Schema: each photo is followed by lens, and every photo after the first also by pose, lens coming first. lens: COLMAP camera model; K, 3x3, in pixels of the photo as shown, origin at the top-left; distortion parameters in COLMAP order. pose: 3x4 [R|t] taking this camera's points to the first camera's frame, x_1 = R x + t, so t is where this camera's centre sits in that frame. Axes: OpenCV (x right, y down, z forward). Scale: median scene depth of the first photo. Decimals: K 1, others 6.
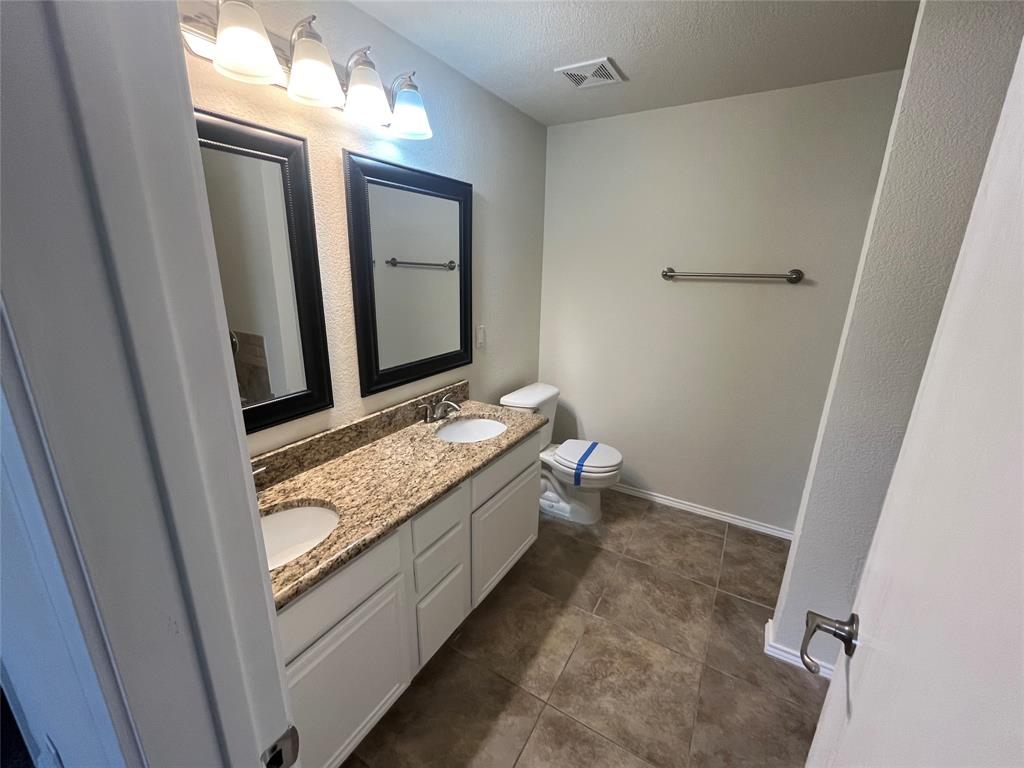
lens RADIAL K [[417.1, 0, 511.1], [0, 417.1, 384.7], [0, 0, 1]] dist [0.000339, 0.000373]
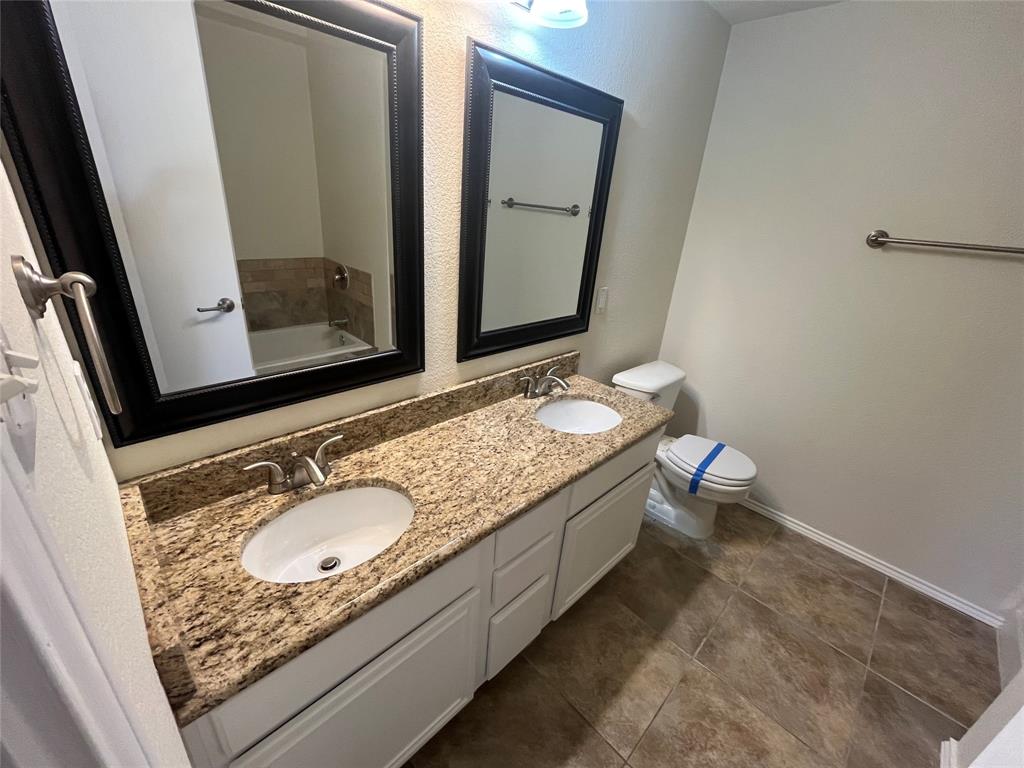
lens RADIAL K [[417.1, 0, 510.6], [0, 417.1, 383.2], [0, 0, 1]] dist [0.000339, 0.000373]
pose [[0.965470, 0.147772, -0.214550, -0.059386], [-0.123414, 0.984720, 0.122867, -0.042317], [0.229428, -0.092146, 0.968954, 0.181847]]
